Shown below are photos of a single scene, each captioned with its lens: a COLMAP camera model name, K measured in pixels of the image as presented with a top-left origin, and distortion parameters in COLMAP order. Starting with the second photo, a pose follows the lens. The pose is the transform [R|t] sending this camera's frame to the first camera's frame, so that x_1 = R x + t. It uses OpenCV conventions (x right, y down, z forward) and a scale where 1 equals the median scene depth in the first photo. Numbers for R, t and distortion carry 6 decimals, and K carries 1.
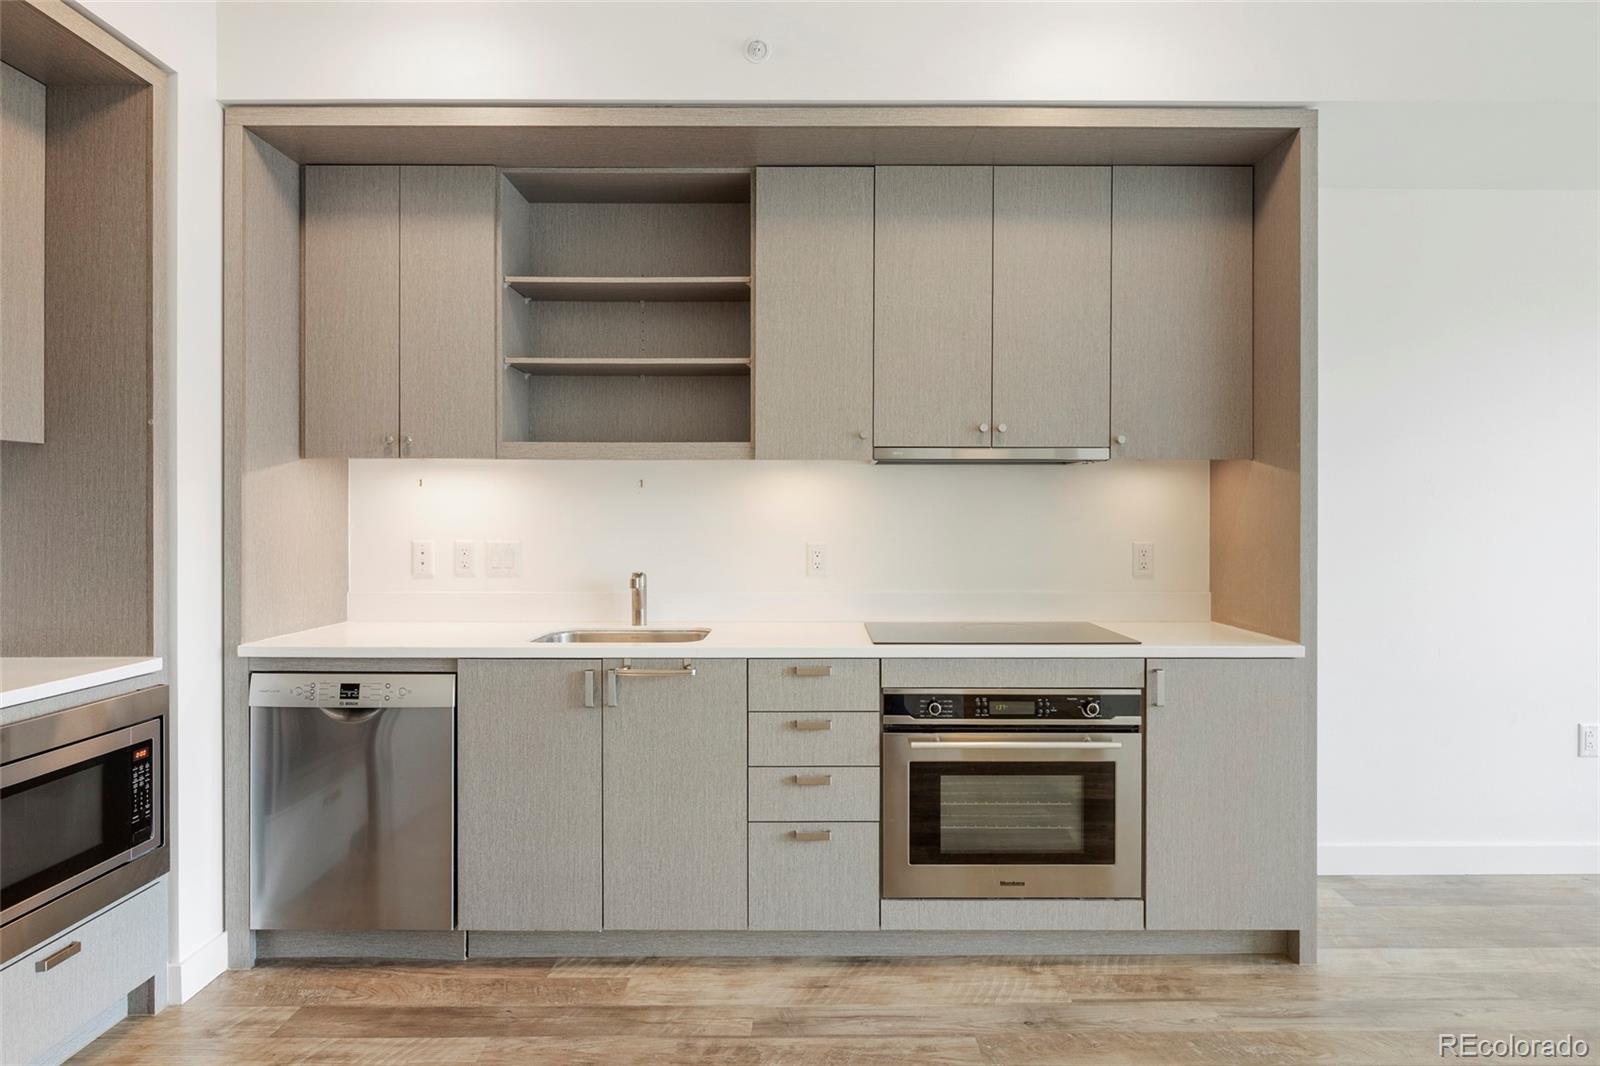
lens RADIAL K [[935.5, 0, 803.9], [0, 935.5, 515.8], [0, 0, 1]] dist [-0.001044, 0.000814]
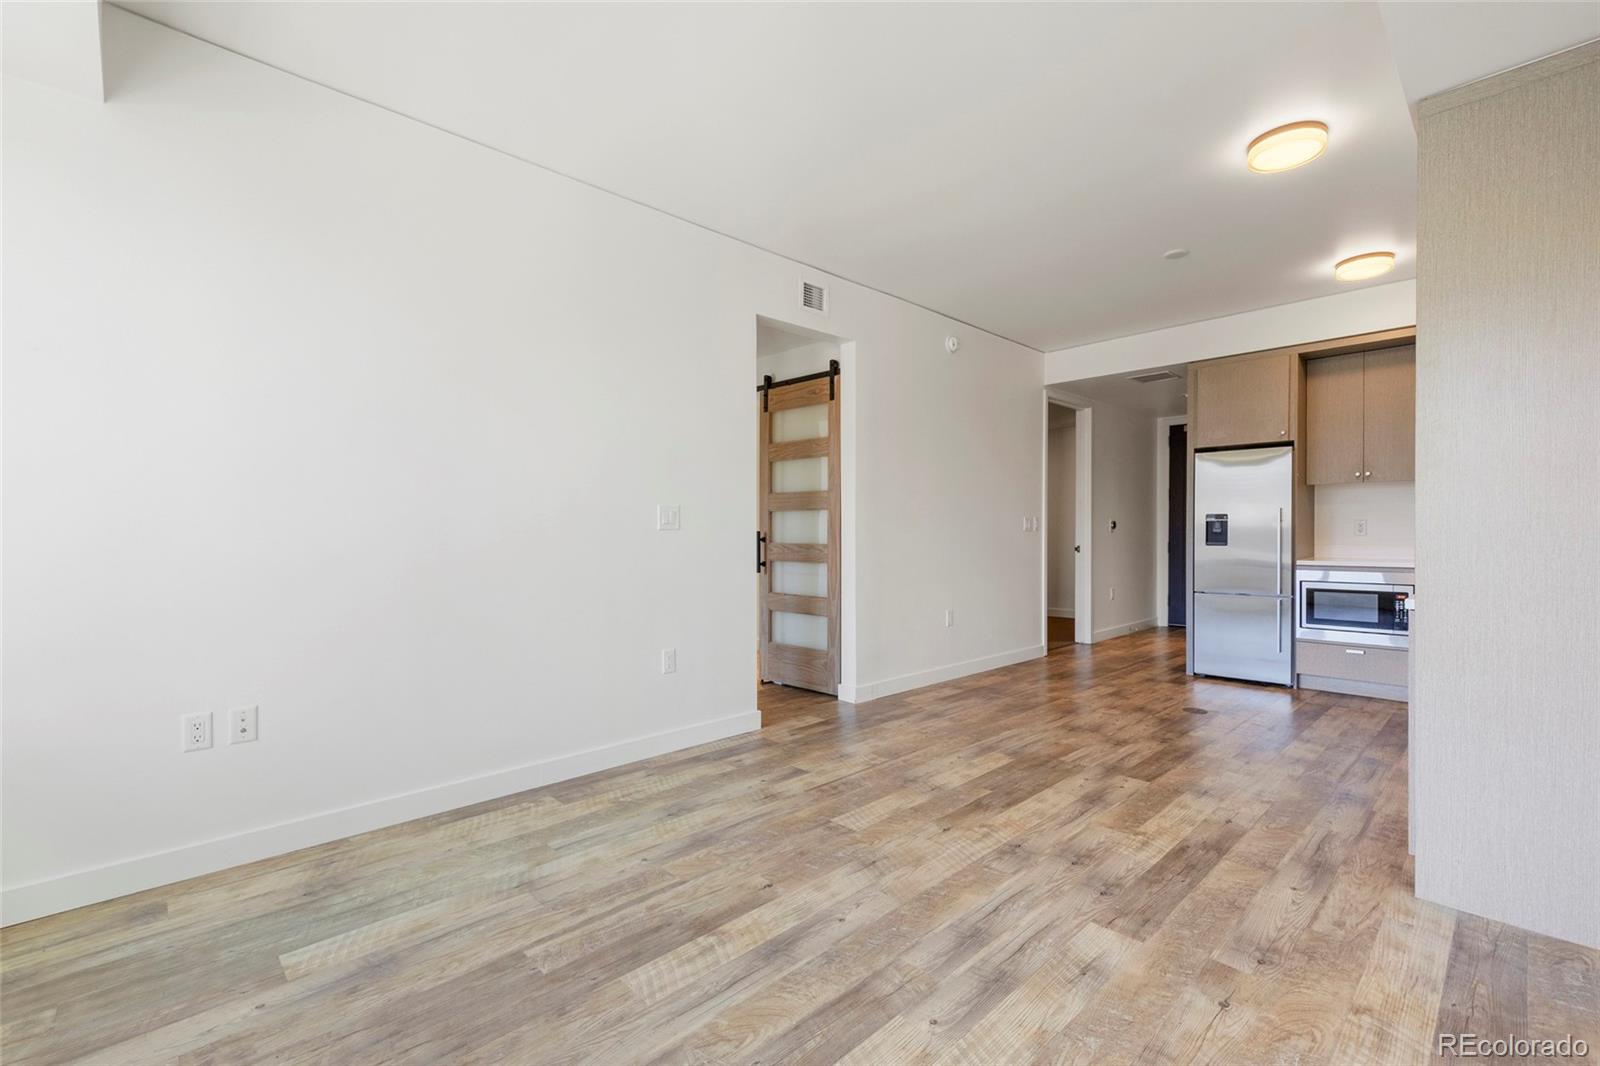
lens RADIAL K [[694.1, 0, 839.7], [0, 694.1, 558.6], [0, 0, 1]] dist [0.011893, -0.001406]
pose [[-0.692948, 0.028704, -0.720416, 1.572198], [-0.000323, 0.999195, 0.040122, 0.061473], [0.720987, 0.028035, -0.692381, 1.070643]]
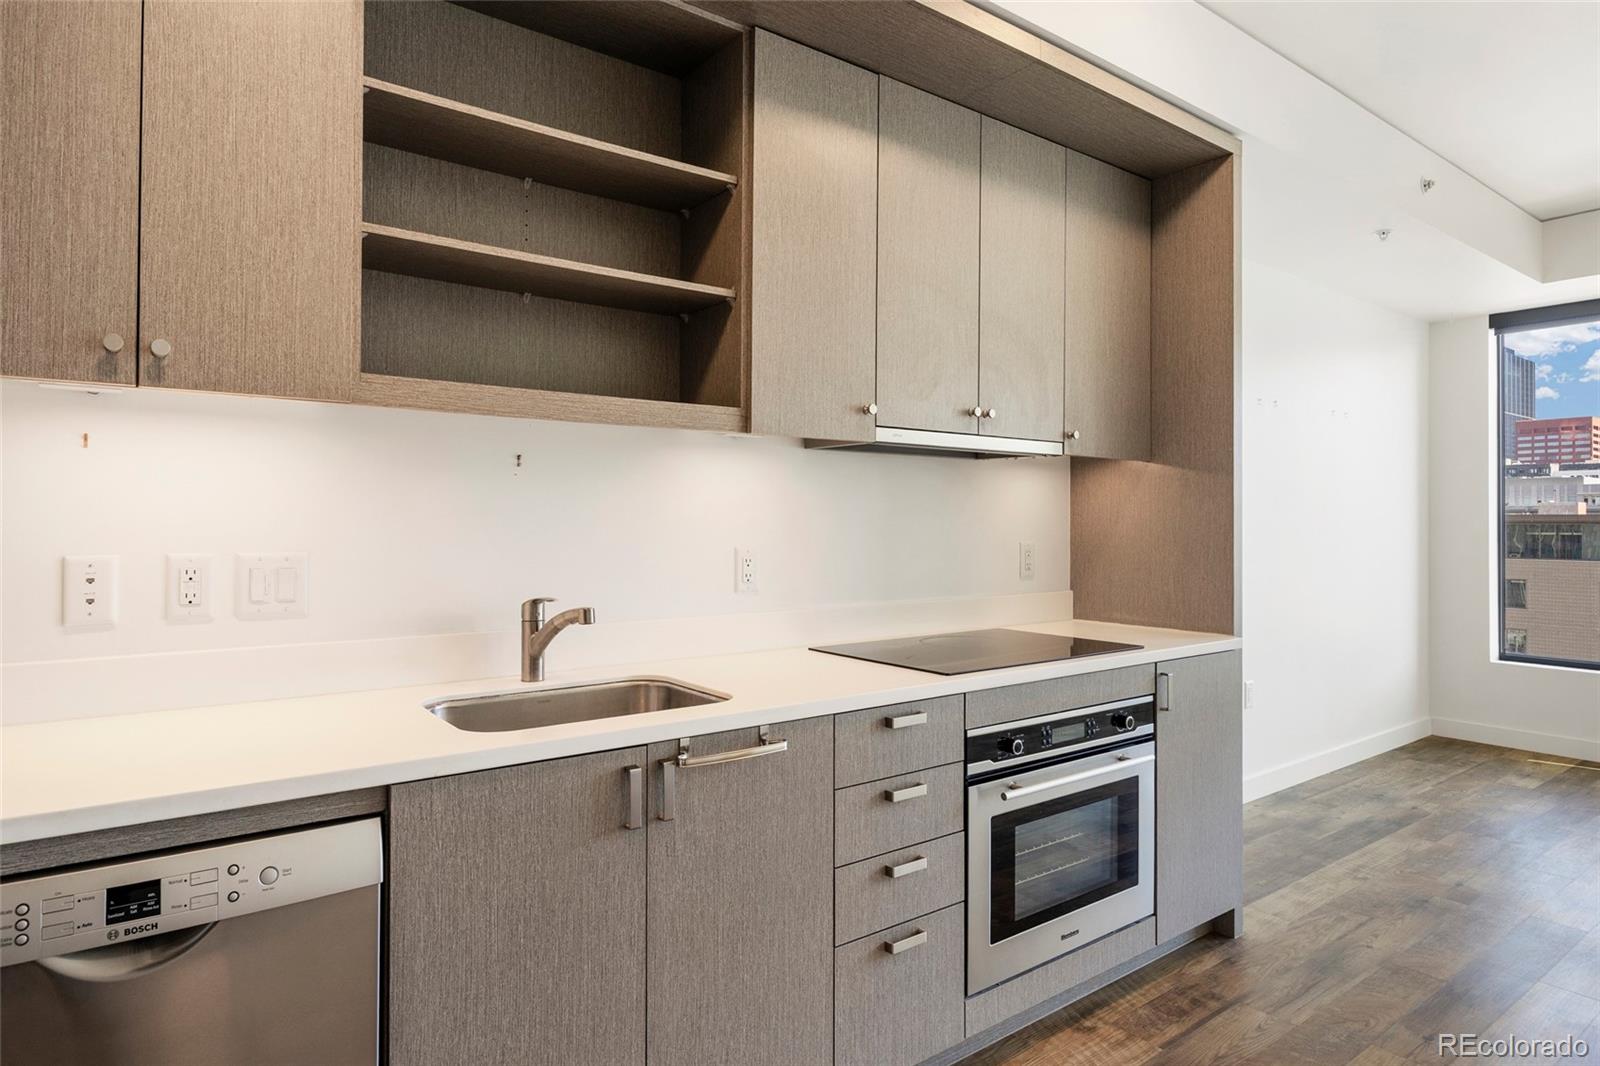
lens RADIAL K [[935.5, 0, 811.8], [0, 935.5, 508.0], [0, 0, 1]] dist [-0.001044, 0.000814]
pose [[0.788460, 0.010804, 0.614991, -0.506518], [-0.004054, 0.999915, -0.012369, 0.006712], [-0.615073, 0.007259, 0.788437, 0.455707]]
